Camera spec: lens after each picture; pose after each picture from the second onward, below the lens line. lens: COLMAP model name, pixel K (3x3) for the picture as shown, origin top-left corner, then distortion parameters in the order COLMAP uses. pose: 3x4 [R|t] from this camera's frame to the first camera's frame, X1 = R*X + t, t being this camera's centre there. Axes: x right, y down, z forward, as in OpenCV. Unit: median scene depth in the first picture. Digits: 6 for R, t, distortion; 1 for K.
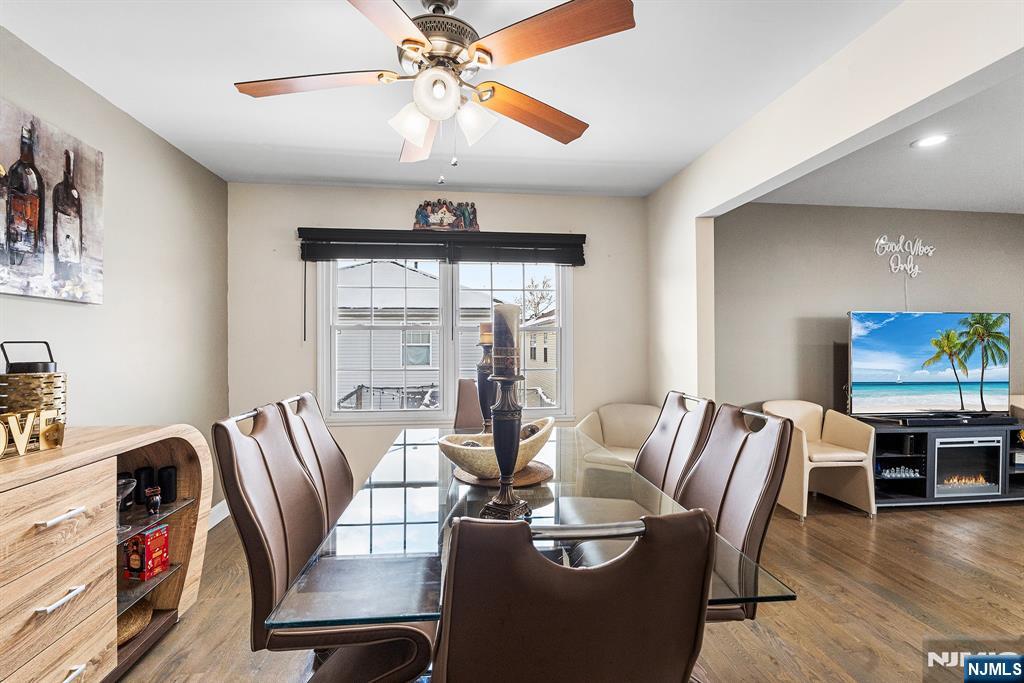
lens RADIAL K [[478.9, 0, 507.4], [0, 478.9, 345.0], [0, 0, 1]] dist [-0.004913, 0.001475]
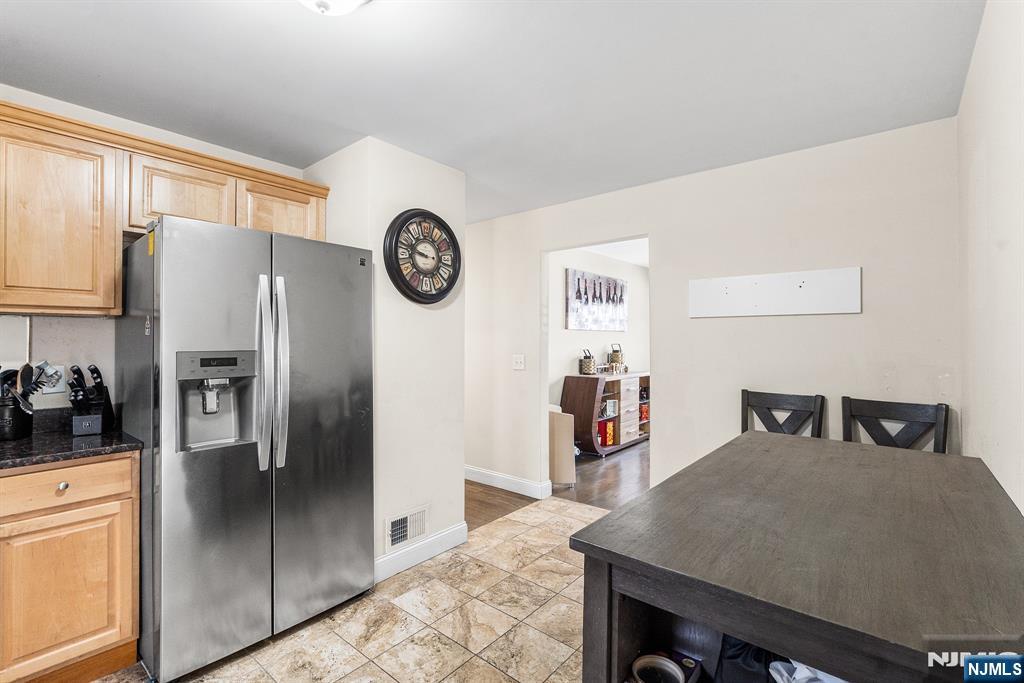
lens RADIAL K [[478.9, 0, 515.6], [0, 478.9, 341.2], [0, 0, 1]] dist [-0.004913, 0.001475]
pose [[0.730847, -0.008230, -0.682492, 0.898981], [0.001039, 0.999940, -0.010944, 0.009899], [0.682540, 0.007289, 0.730811, -2.158678]]
